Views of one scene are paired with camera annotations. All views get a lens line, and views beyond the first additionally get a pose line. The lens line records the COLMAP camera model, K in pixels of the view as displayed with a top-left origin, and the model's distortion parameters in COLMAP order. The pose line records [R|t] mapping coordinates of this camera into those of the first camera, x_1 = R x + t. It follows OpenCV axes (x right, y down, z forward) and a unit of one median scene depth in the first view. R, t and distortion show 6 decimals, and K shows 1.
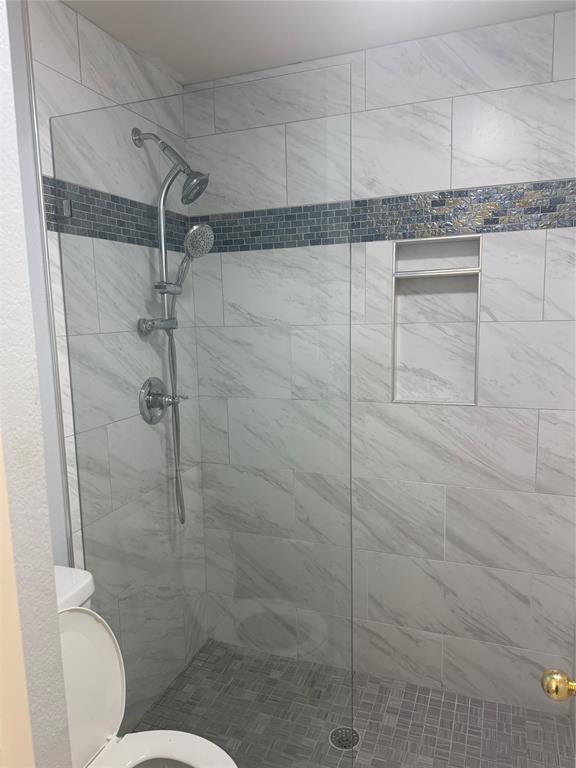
lens RADIAL K [[525.5, 0, 287.6], [0, 525.5, 378.4], [0, 0, 1]] dist [0.100429, -0.147752]
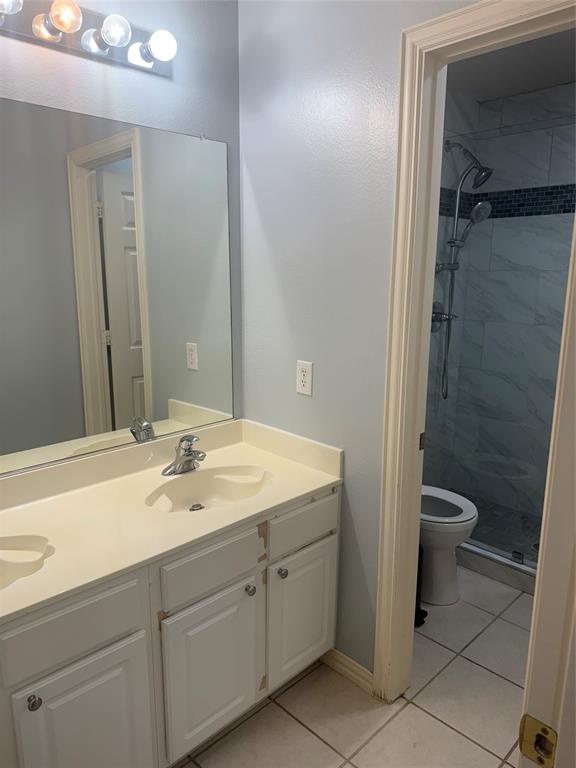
lens RADIAL K [[525.5, 0, 287.6], [0, 525.5, 378.4], [0, 0, 1]] dist [0.100429, -0.147752]
pose [[0.898833, 0.114785, -0.422993, 0.037266], [-0.086986, 0.992618, 0.084522, 0.128913], [0.429572, -0.039176, 0.902183, -0.613470]]
